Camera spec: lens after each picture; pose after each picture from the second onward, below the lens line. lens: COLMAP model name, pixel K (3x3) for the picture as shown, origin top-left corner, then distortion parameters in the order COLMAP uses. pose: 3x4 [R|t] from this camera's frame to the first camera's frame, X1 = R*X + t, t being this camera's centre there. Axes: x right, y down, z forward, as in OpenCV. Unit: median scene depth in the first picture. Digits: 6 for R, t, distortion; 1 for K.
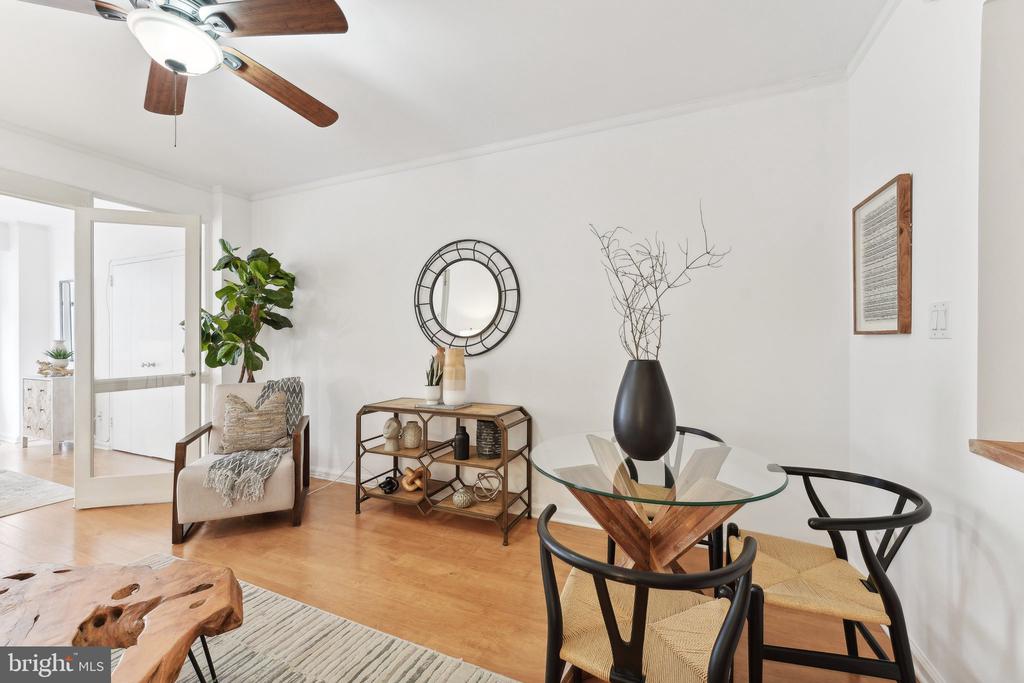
lens RADIAL K [[413.5, 0, 511.5], [0, 413.5, 337.3], [0, 0, 1]] dist [0.000130, 0.000115]
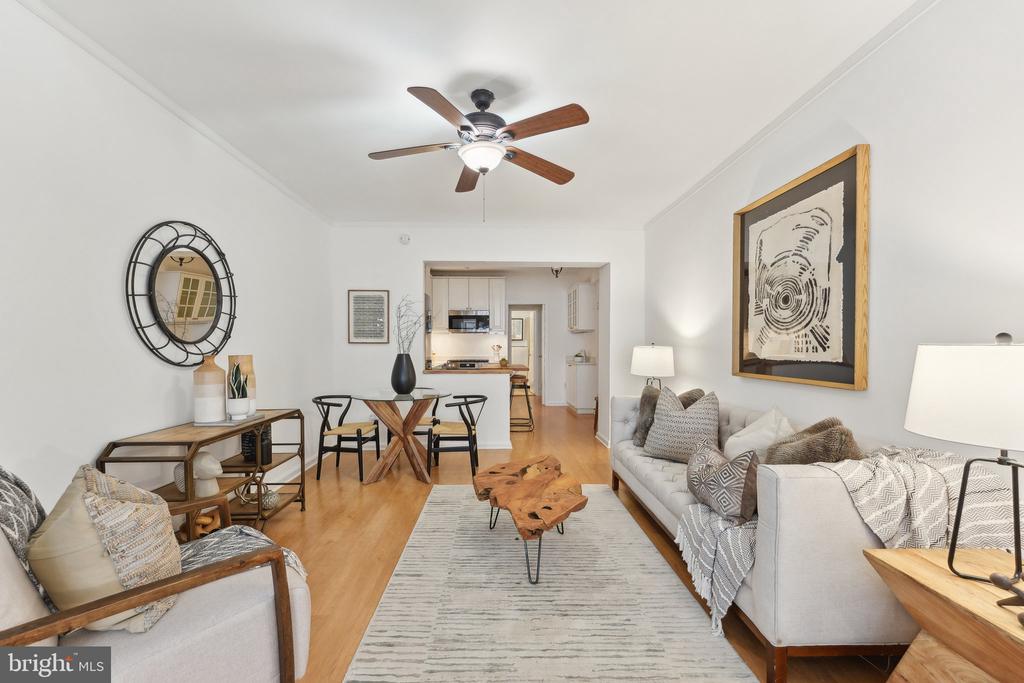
lens RADIAL K [[418.0, 0, 509.0], [0, 418.0, 351.7], [0, 0, 1]] dist [-0.000905, -0.000013]
pose [[-0.425814, -0.012180, 0.904729, -1.134375], [-0.000269, 0.999911, 0.013335, 0.004358], [-0.904811, 0.005434, -0.425779, 0.788531]]
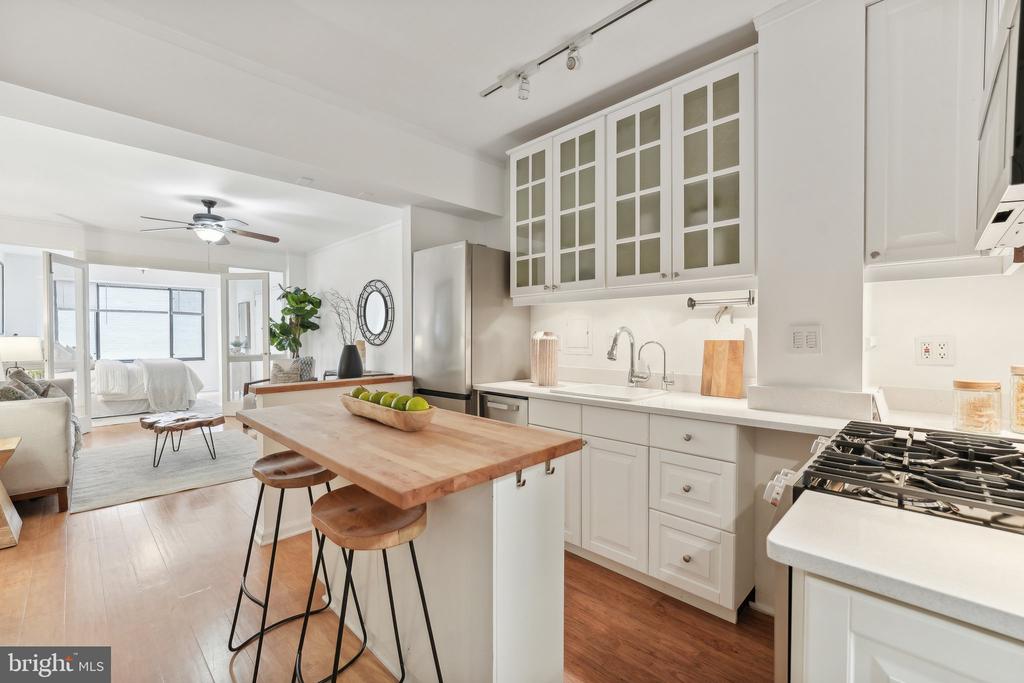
lens RADIAL K [[426.4, 0, 508.7], [0, 426.4, 341.7], [0, 0, 1]] dist [-0.002689, -0.000172]
pose [[0.934303, 0.005710, -0.356433, 1.082985], [0.001131, 0.999819, 0.018983, -0.005821], [0.356477, -0.018139, 0.934128, -0.509654]]
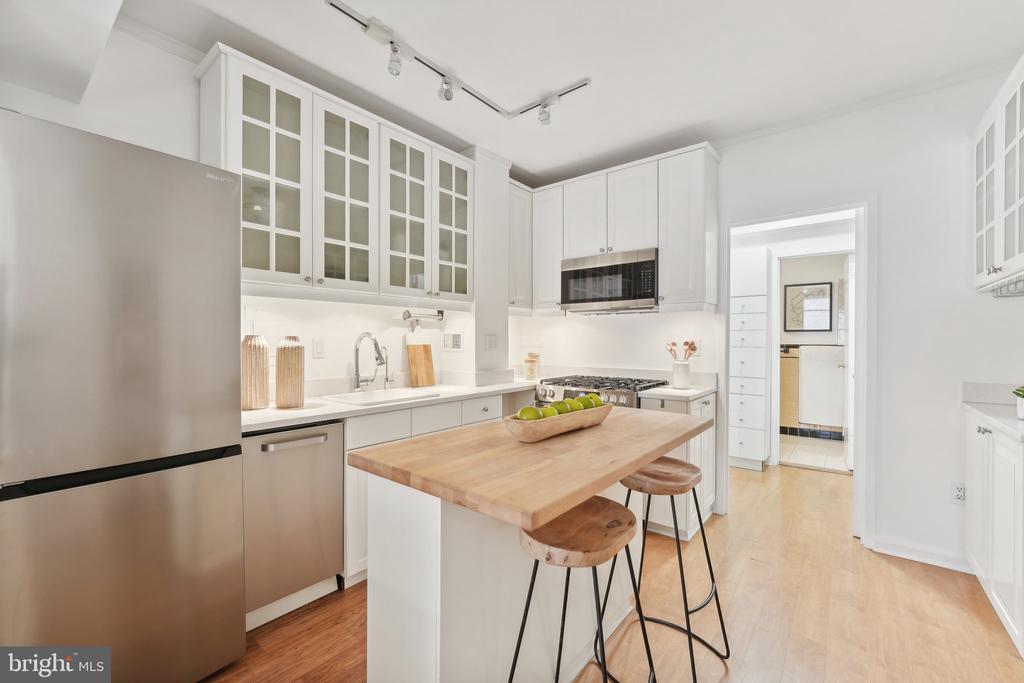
lens RADIAL K [[426.4, 0, 508.7], [0, 426.4, 341.7], [0, 0, 1]] dist [-0.002689, -0.000172]
pose [[0.272115, -0.000703, 0.962265, 0.241646], [-0.005019, 0.999985, 0.002150, -0.003748], [-0.962252, -0.005414, 0.272107, -0.143184]]
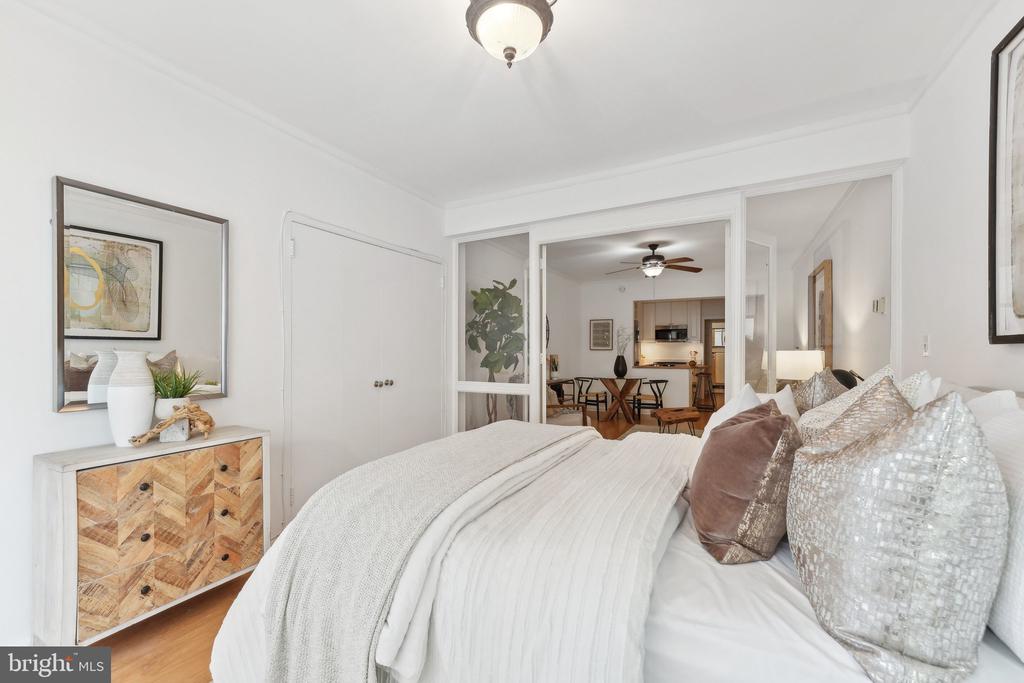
lens RADIAL K [[418.0, 0, 509.0], [0, 418.0, 351.7], [0, 0, 1]] dist [-0.000905, -0.000013]
pose [[0.079471, 0.001423, 0.996836, -2.283342], [-0.004045, 0.999991, -0.001105, 0.011298], [-0.996829, -0.003944, 0.079476, 0.983717]]
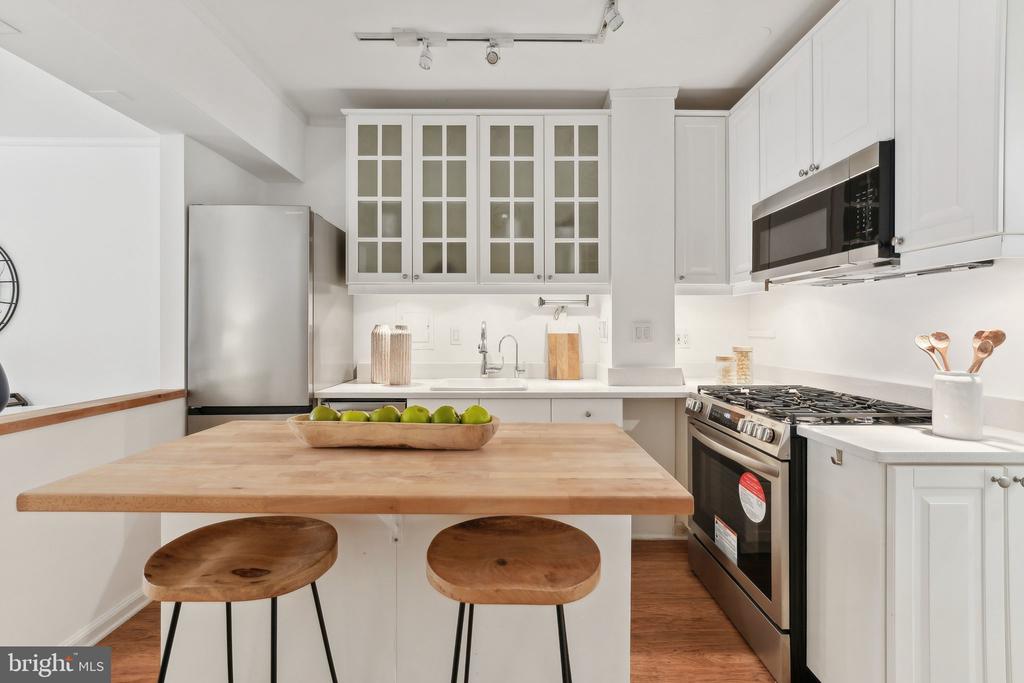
lens RADIAL K [[426.1, 0, 508.4], [0, 426.1, 328.7], [0, 0, 1]] dist [0.003007, 0.000213]
pose [[0.916139, 0.002279, 0.400855, 0.684186], [-0.003782, 0.999988, 0.002957, -0.006174], [-0.400844, -0.004225, 0.916137, -0.468720]]
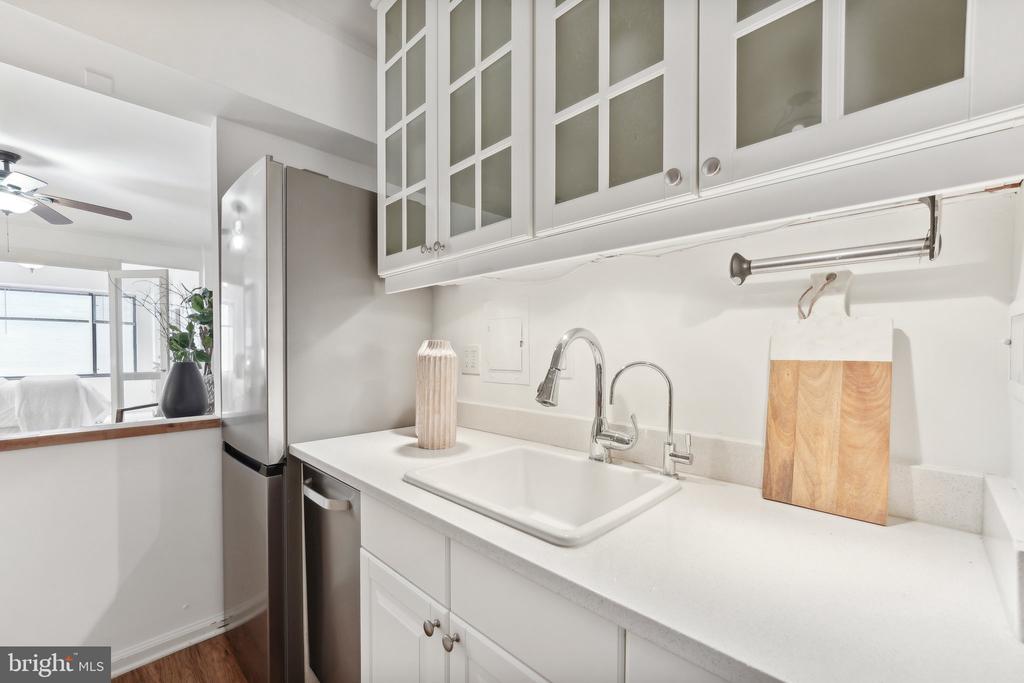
lens RADIAL K [[407.8, 0, 512.1], [0, 407.8, 356.1], [0, 0, 1]] dist [0.000116, 0.000015]
pose [[0.937098, 0.008958, -0.348951, 1.065953], [-0.001355, 0.999756, 0.022028, -0.002322], [0.349063, -0.020169, 0.936882, 0.003074]]
